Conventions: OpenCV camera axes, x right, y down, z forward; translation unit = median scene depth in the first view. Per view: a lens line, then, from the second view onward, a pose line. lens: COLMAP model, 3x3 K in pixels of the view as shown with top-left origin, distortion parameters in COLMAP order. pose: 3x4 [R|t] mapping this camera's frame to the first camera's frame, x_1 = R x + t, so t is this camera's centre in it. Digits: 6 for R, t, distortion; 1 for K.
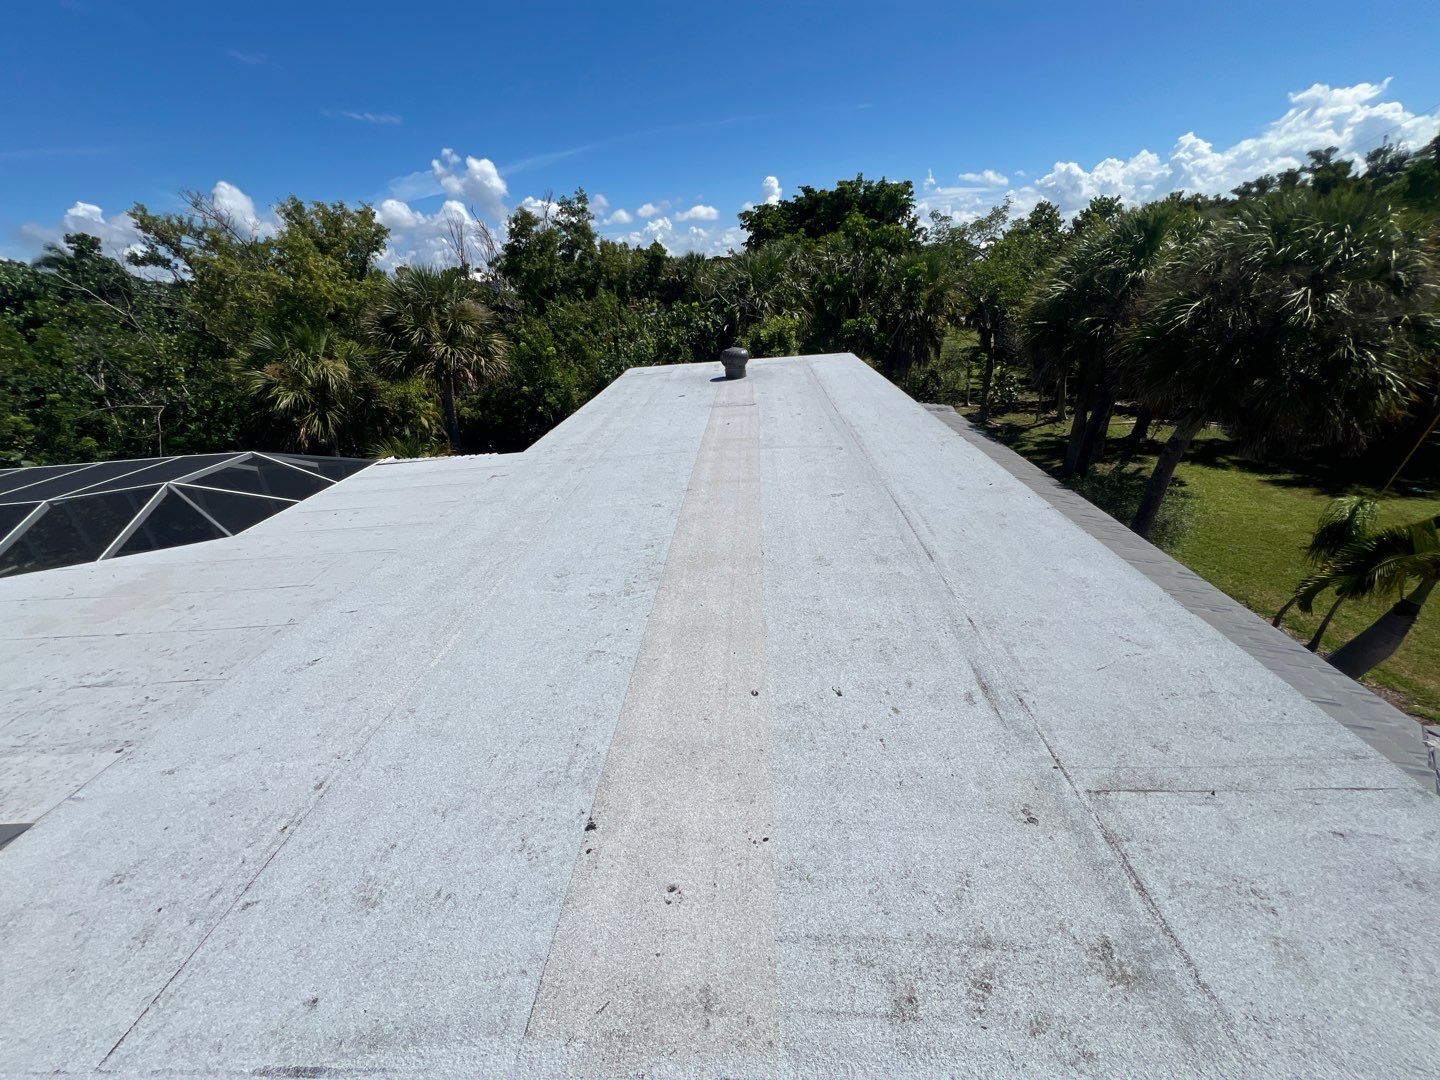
lens RADIAL K [[575.5, 0, 720.0], [0, 575.5, 540.0], [0, 0, 1]] dist [-0.000850, 0.002127]
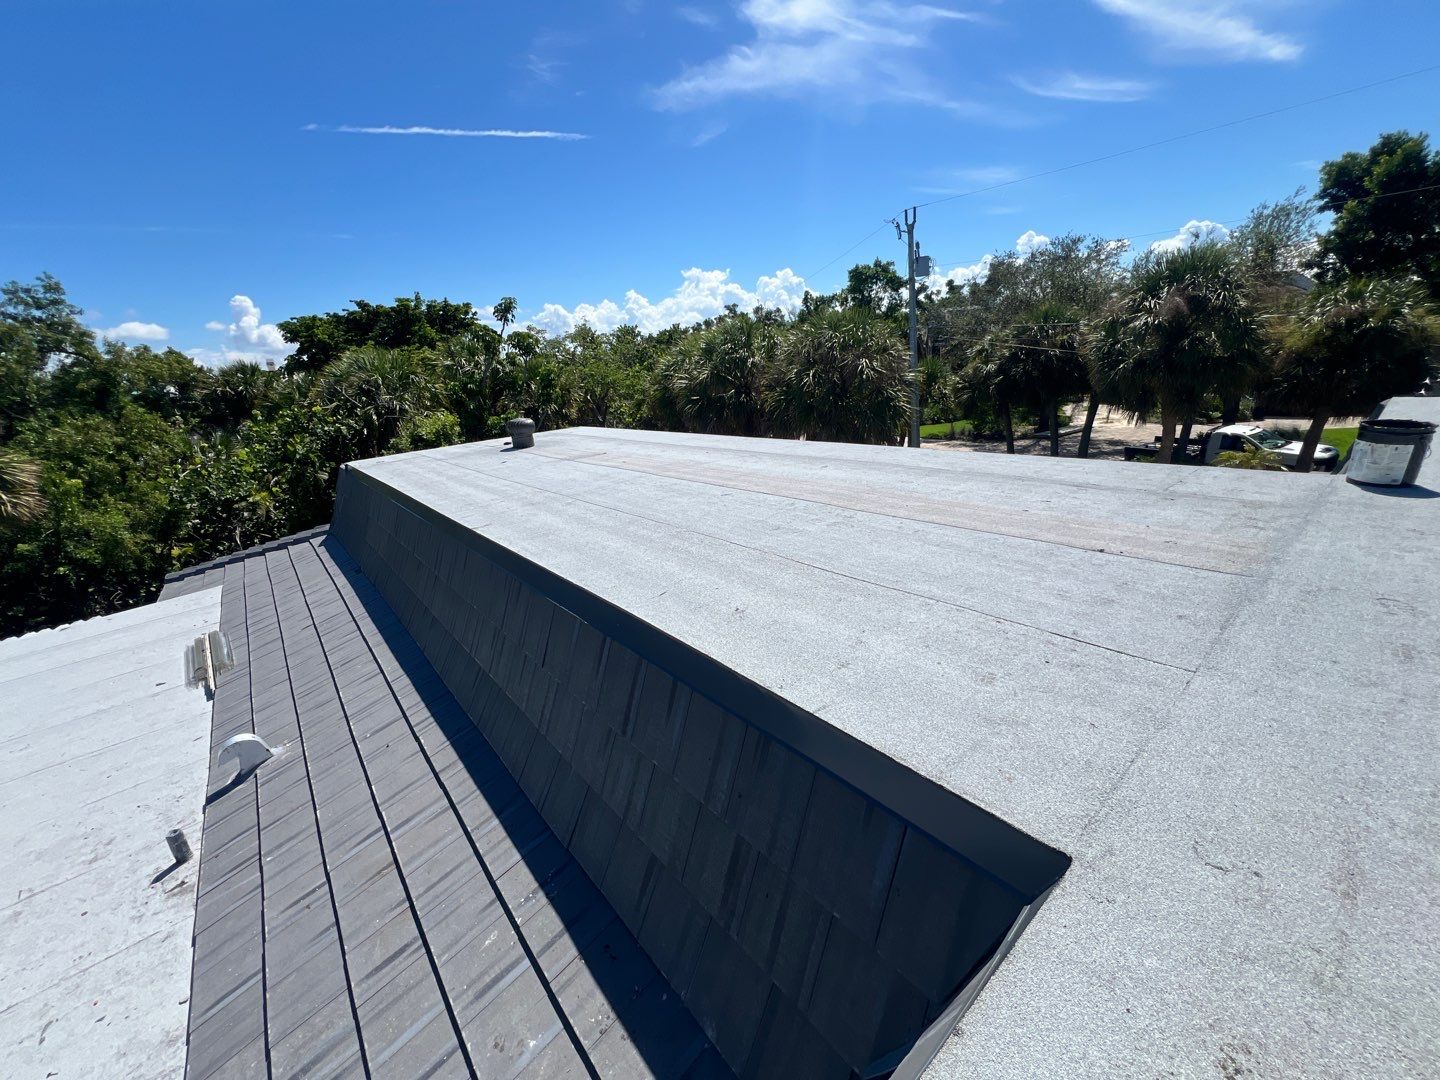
lens RADIAL K [[575.5, 0, 720.0], [0, 575.5, 540.0], [0, 0, 1]] dist [-0.000850, 0.002127]
pose [[0.744743, -0.194643, 0.638336, -0.146419], [0.307655, 0.948950, -0.069583, 0.017057], [-0.592205, 0.248209, 0.766607, 0.025156]]
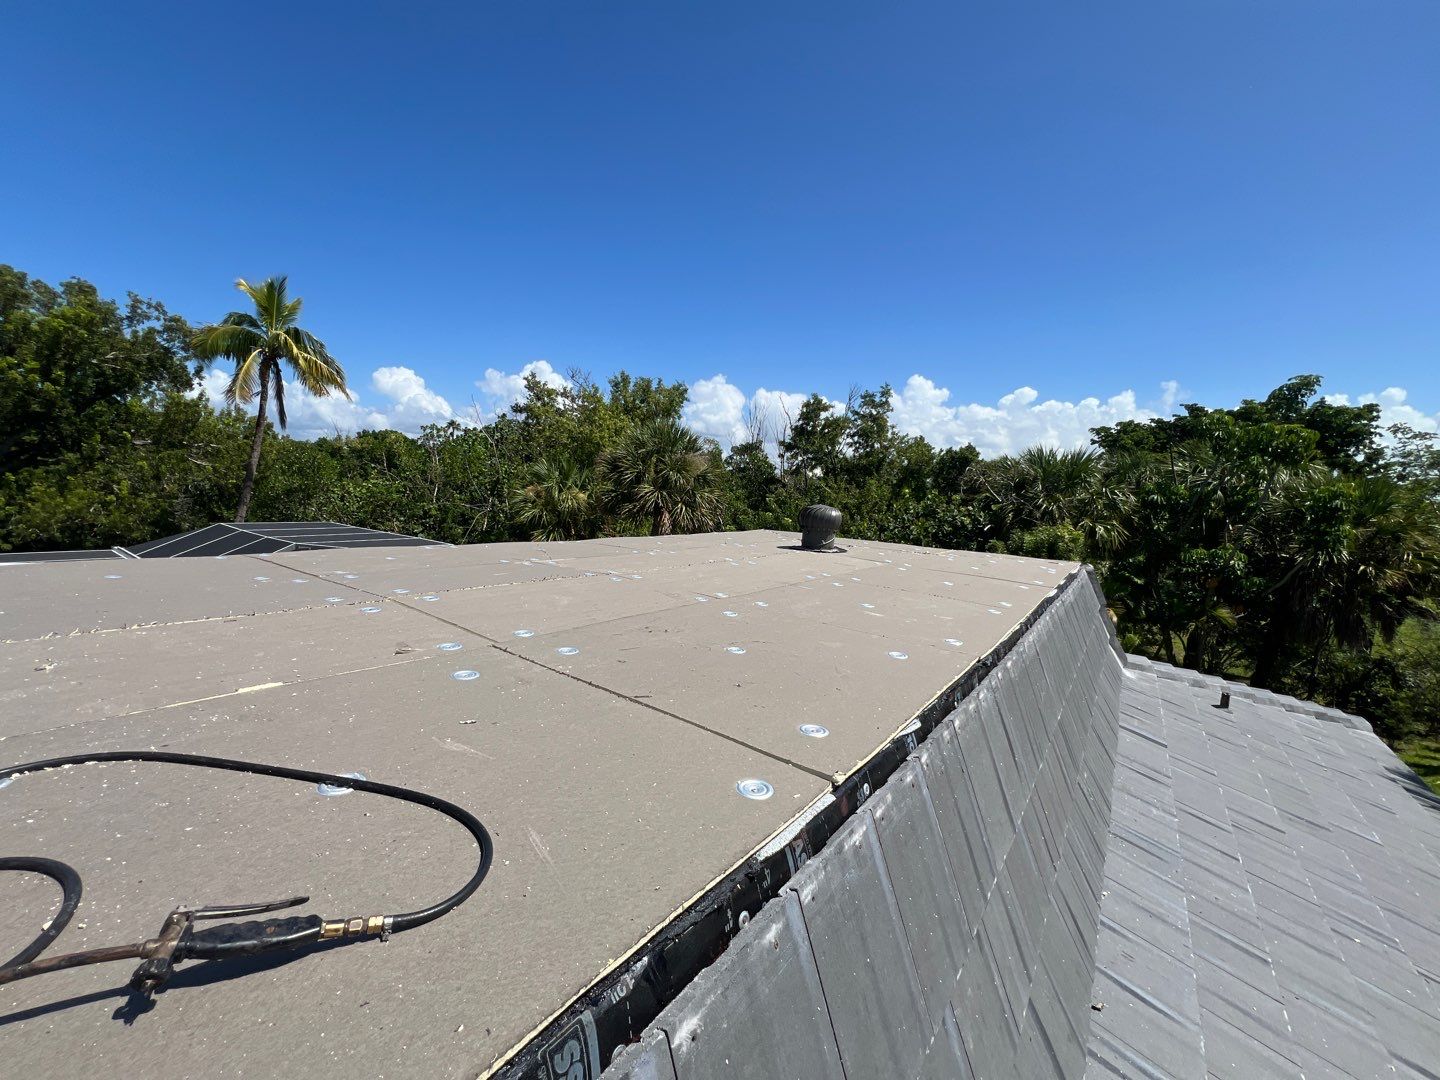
lens RADIAL K [[575.5, 0, 720.0], [0, 575.5, 540.0], [0, 0, 1]] dist [-0.000850, 0.002127]
pose [[0.827854, 0.172531, -0.533752, 0.103808], [-0.336029, 0.914434, -0.225600, -0.042326], [0.449158, 0.366120, 0.814993, 0.161046]]
